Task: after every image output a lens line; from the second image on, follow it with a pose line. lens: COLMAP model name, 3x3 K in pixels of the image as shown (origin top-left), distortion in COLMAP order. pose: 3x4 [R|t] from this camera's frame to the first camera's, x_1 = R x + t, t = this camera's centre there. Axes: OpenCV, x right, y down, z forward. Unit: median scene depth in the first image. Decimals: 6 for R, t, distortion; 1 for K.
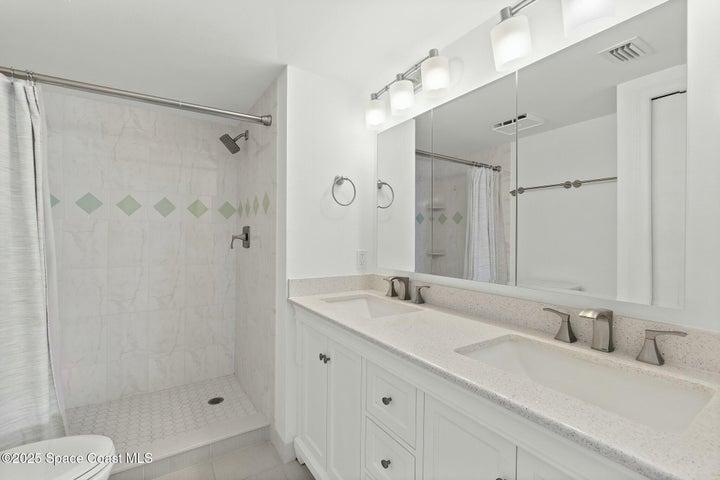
lens RADIAL K [[312.2, 0, 358.1], [0, 312.2, 240.6], [0, 0, 1]] dist [-0.003630, -0.000869]
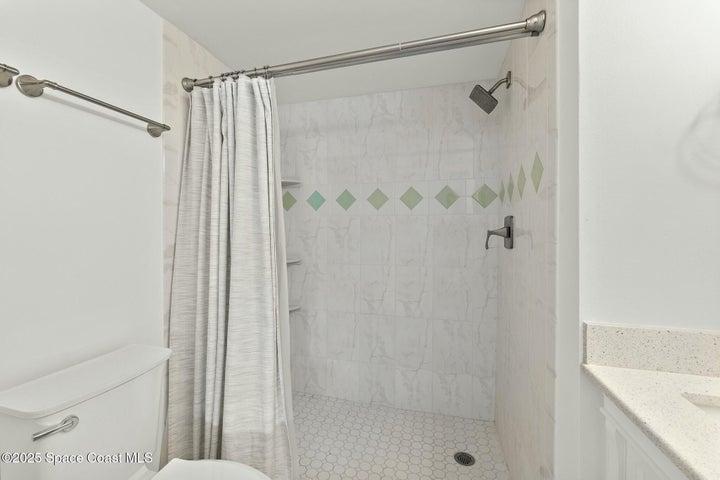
lens RADIAL K [[312.2, 0, 354.6], [0, 312.2, 233.8], [0, 0, 1]] dist [-0.003630, -0.000869]
pose [[0.651298, -0.005058, -0.758805, -0.071756], [-0.000755, 0.999973, -0.007314, -0.003030], [0.758822, 0.005337, 0.651277, 0.336395]]
